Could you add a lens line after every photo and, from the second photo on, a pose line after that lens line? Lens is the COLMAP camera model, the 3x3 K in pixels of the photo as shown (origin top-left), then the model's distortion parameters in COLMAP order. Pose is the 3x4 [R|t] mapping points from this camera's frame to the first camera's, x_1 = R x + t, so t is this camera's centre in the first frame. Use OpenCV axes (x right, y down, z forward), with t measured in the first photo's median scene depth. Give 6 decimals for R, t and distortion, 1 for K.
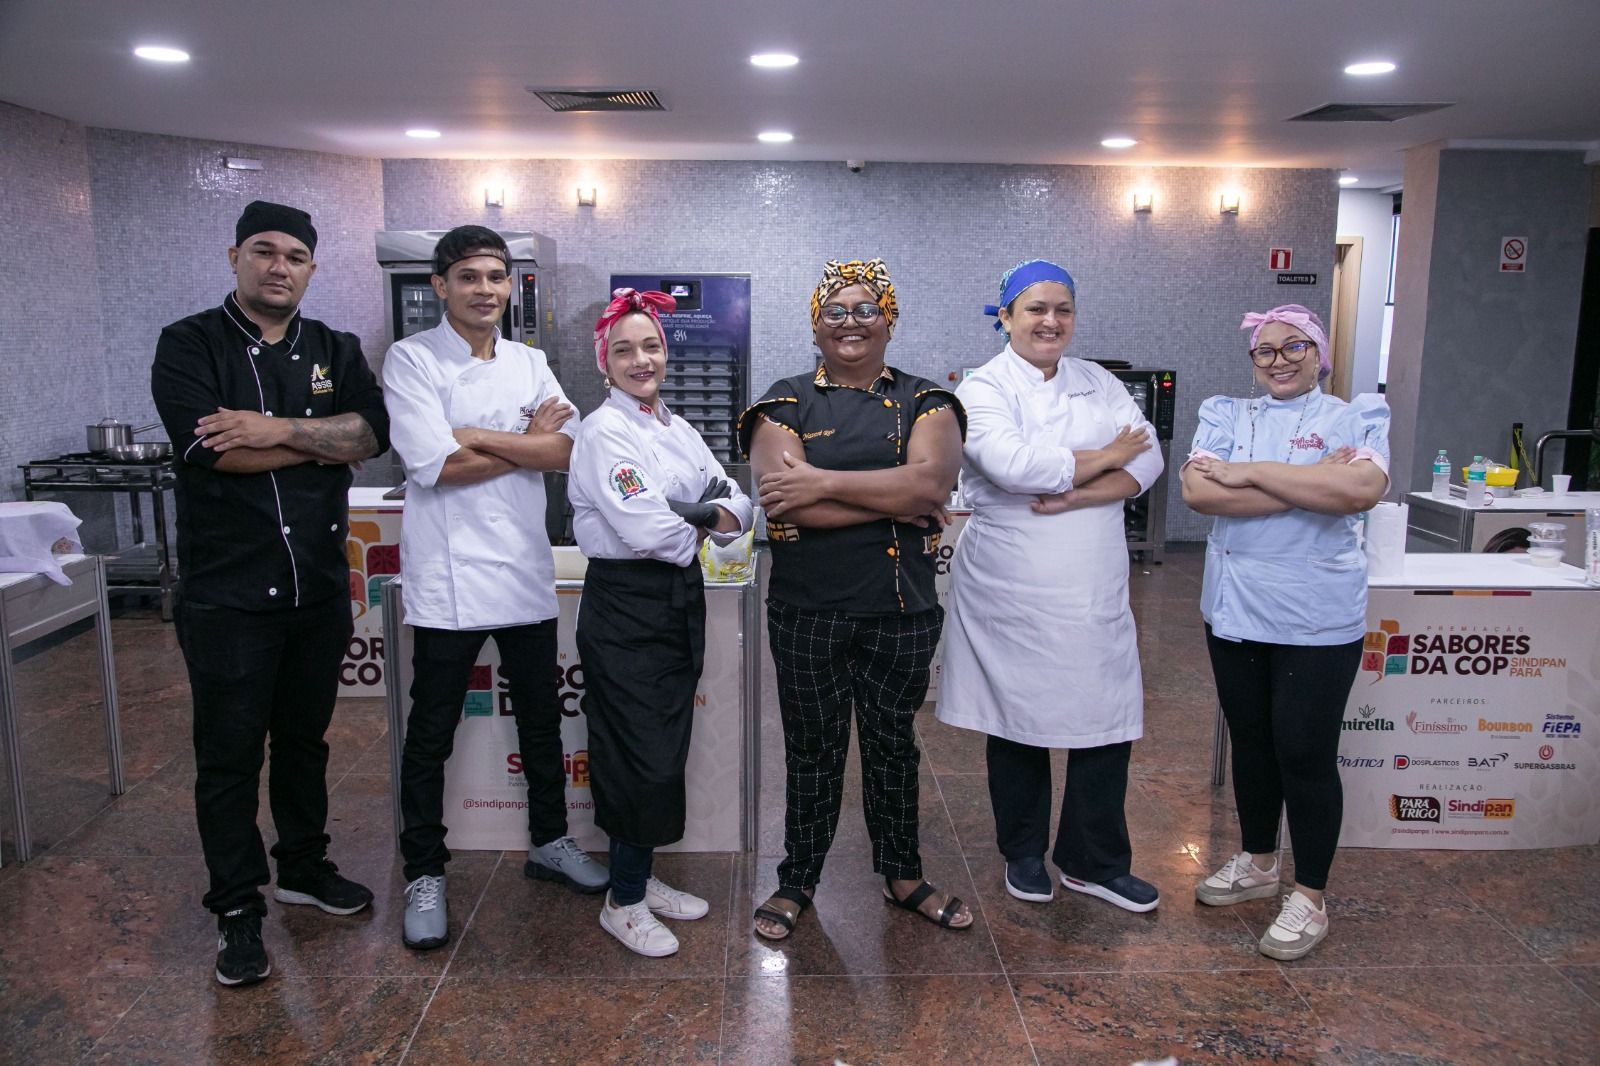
lens RADIAL K [[1261.3, 0, 800.0], [0, 1261.3, 533.0], [0, 0, 1]] dist [-0.072163, 0.066098]
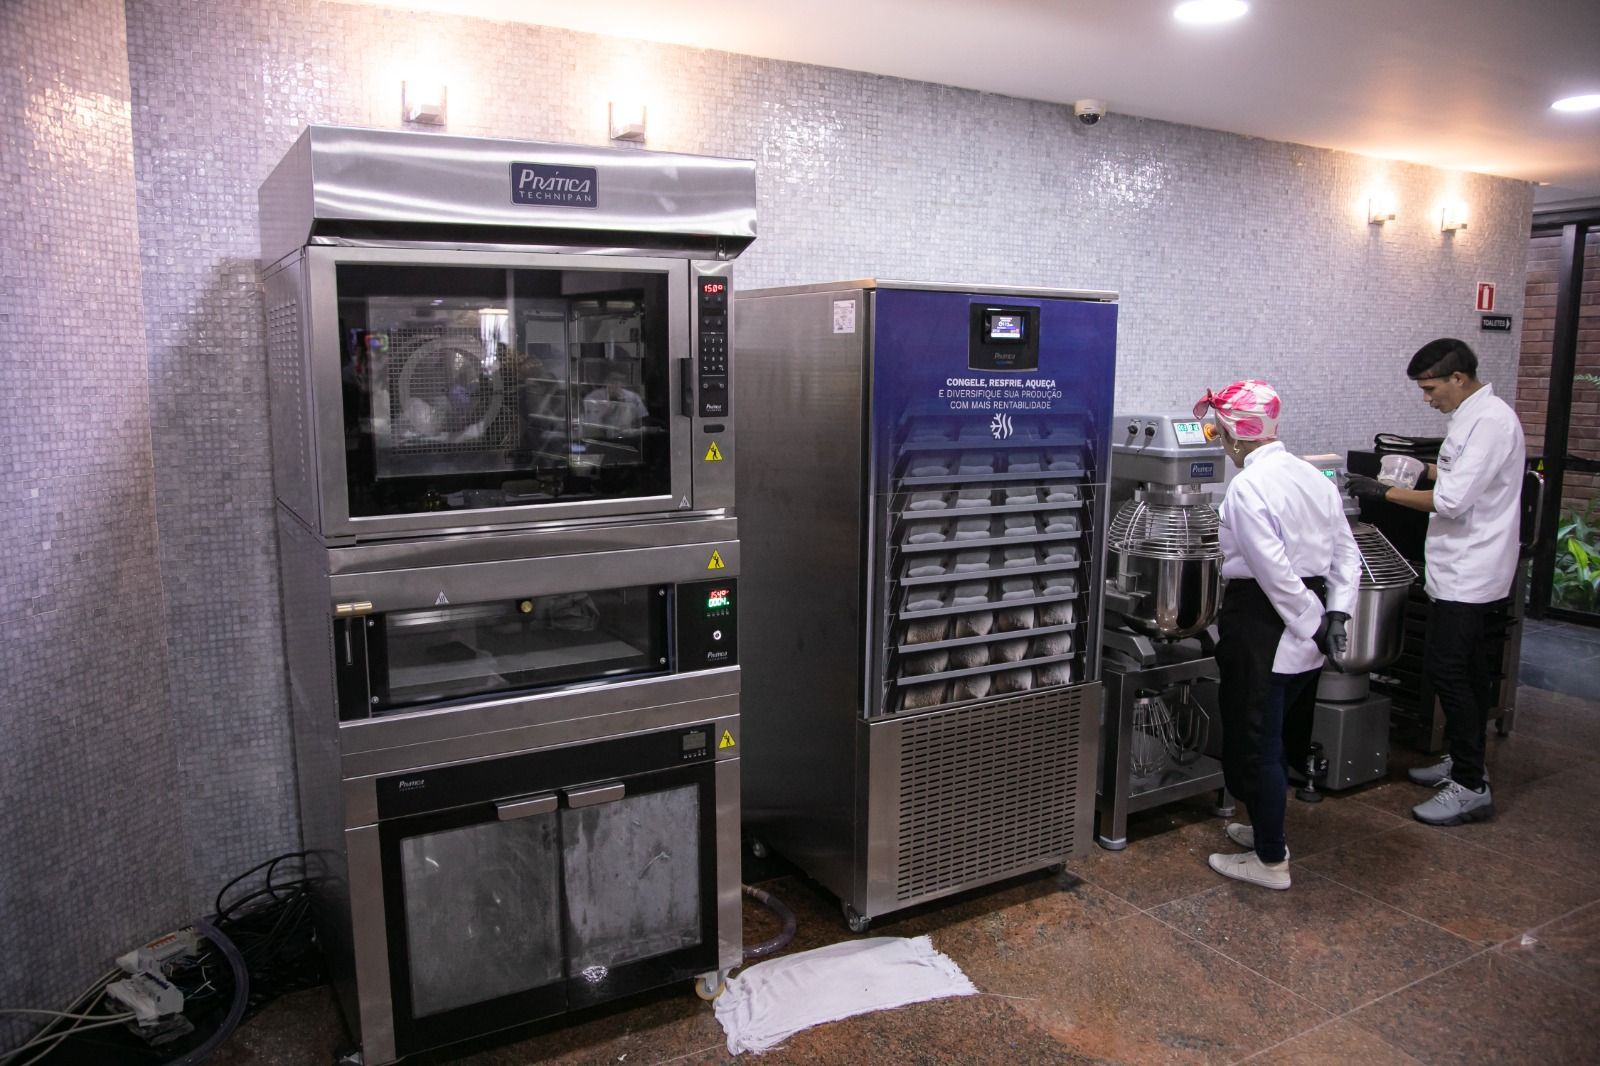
lens RADIAL K [[1164.3, 0, 795.4], [0, 1164.3, 541.4], [0, 0, 1]] dist [-0.107733, 0.065357]
pose [[0.885001, -0.074784, 0.459544, -0.353903], [0.080140, 0.996753, 0.007871, -0.124442], [-0.458640, 0.029862, 0.888120, 0.663645]]
